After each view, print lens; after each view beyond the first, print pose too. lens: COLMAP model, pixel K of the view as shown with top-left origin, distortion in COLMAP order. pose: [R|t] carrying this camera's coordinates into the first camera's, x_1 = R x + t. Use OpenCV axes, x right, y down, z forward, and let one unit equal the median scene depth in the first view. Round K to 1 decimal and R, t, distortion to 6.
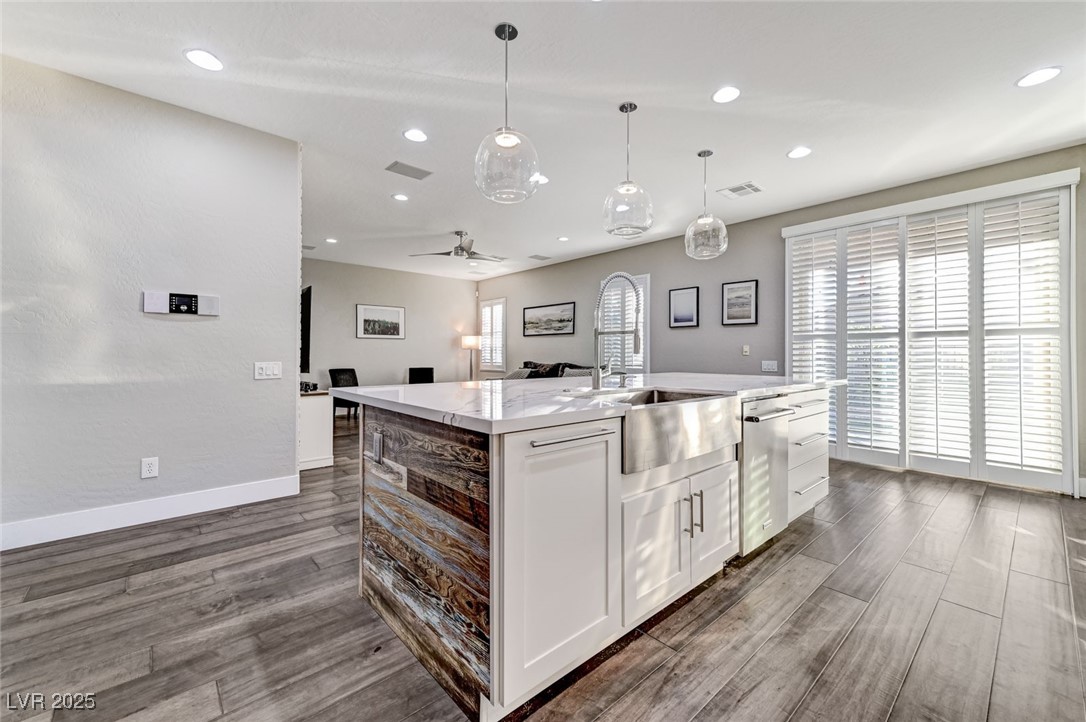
lens RADIAL K [[440.5, 0, 545.4], [0, 440.5, 355.2], [0, 0, 1]] dist [-0.000948, -0.000015]
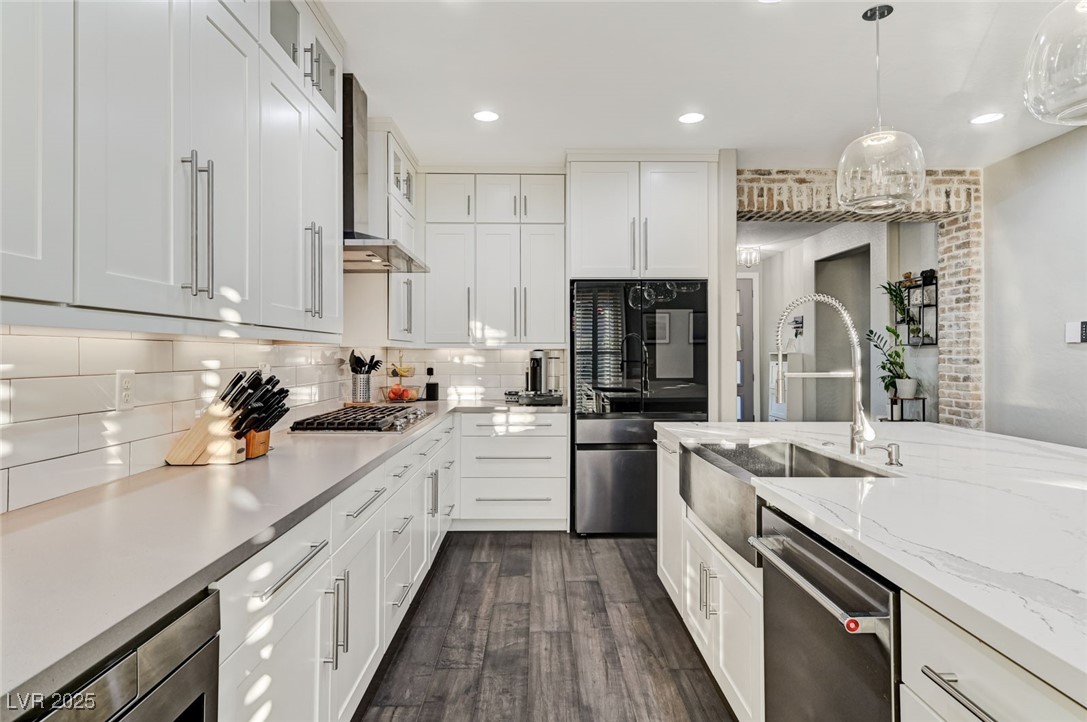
lens RADIAL K [[527.1, 0, 543.5], [0, 527.1, 354.5], [0, 0, 1]] dist [0.000084, 0.000047]
pose [[-0.651702, -0.002255, -0.758472, 0.786591], [-0.001691, 0.999997, -0.001520, -0.064429], [0.758474, 0.000293, -0.651704, 0.839243]]
